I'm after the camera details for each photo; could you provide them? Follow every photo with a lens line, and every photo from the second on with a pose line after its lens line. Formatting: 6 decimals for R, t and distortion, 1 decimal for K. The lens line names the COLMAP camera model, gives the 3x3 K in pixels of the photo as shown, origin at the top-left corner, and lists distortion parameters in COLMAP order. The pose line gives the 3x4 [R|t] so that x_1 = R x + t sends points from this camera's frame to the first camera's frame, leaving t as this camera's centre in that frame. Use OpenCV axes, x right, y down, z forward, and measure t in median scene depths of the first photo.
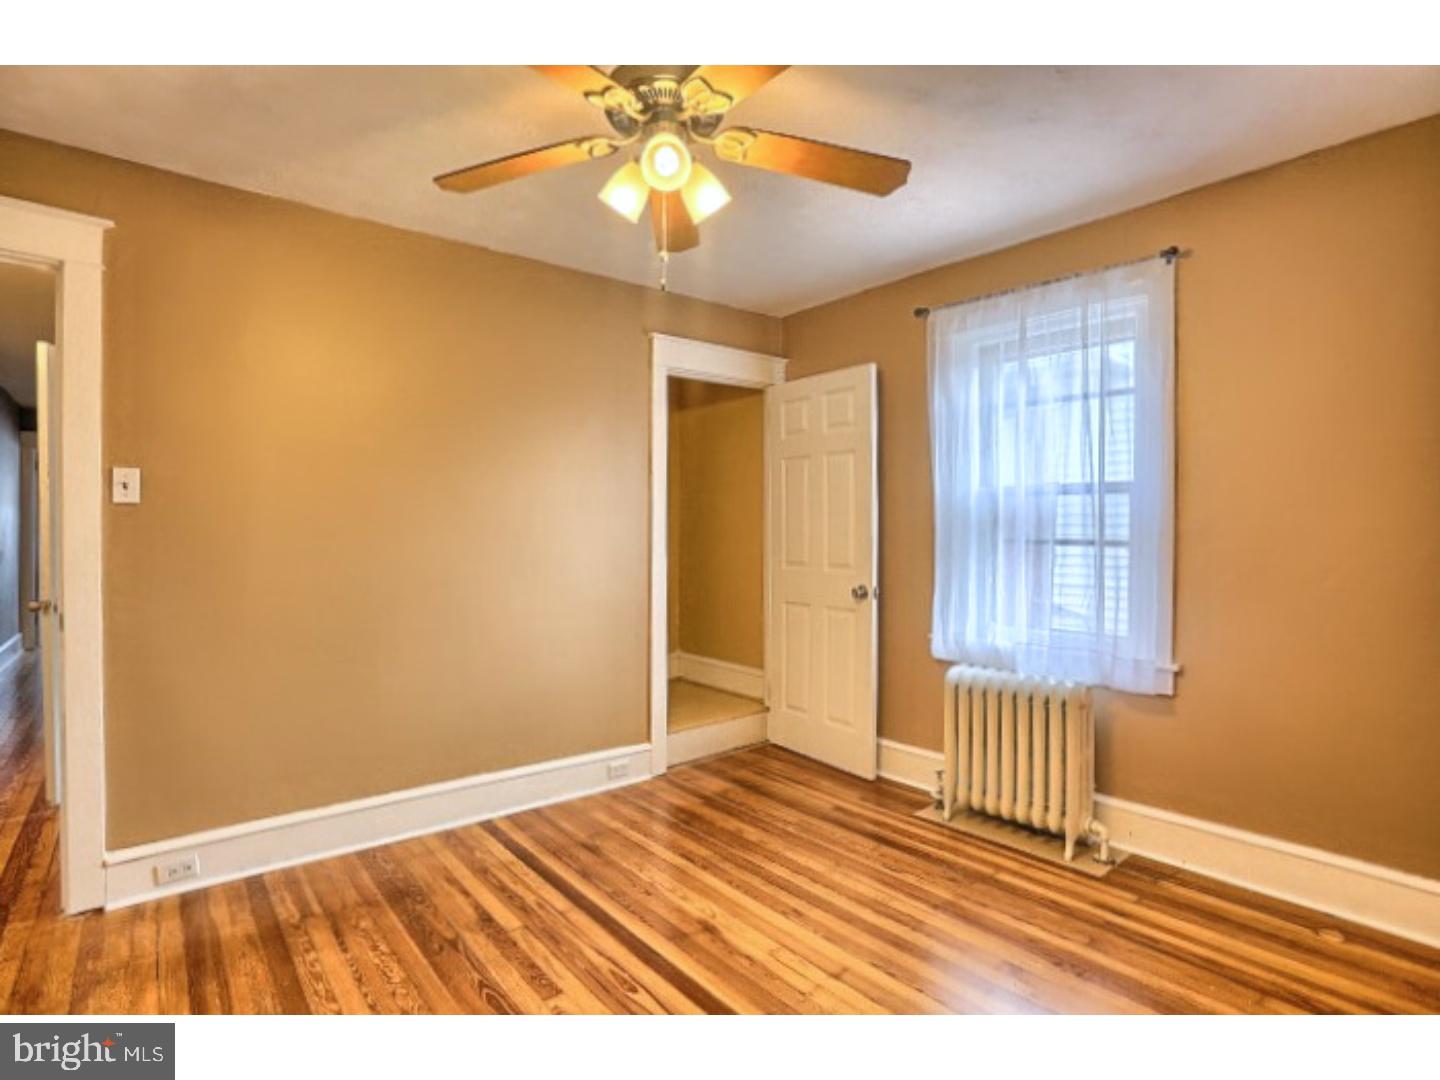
lens RADIAL K [[695.2, 0, 700.7], [0, 695.2, 536.9], [0, 0, 1]] dist [-0.080732, 0.027231]
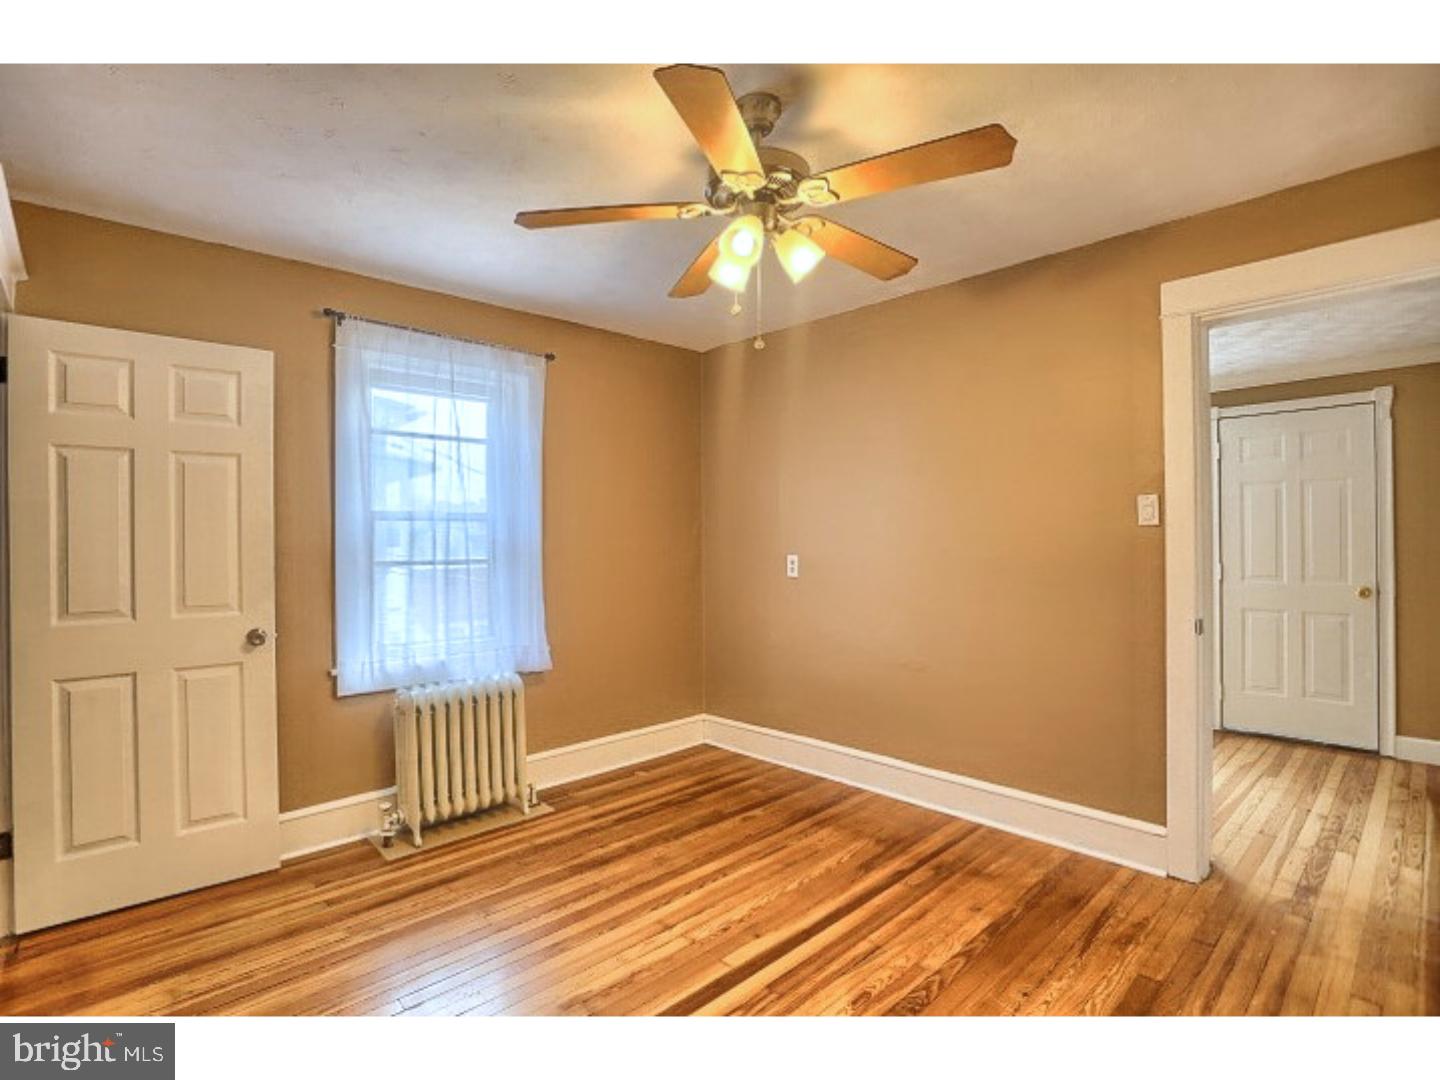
lens RADIAL K [[695.2, 0, 700.7], [0, 695.2, 536.9], [0, 0, 1]] dist [-0.080732, 0.027231]
pose [[-0.052041, -0.004559, 0.998635, -0.709807], [0.016282, 0.999853, 0.005413, -0.040239], [-0.998512, 0.016542, -0.051959, 0.688740]]
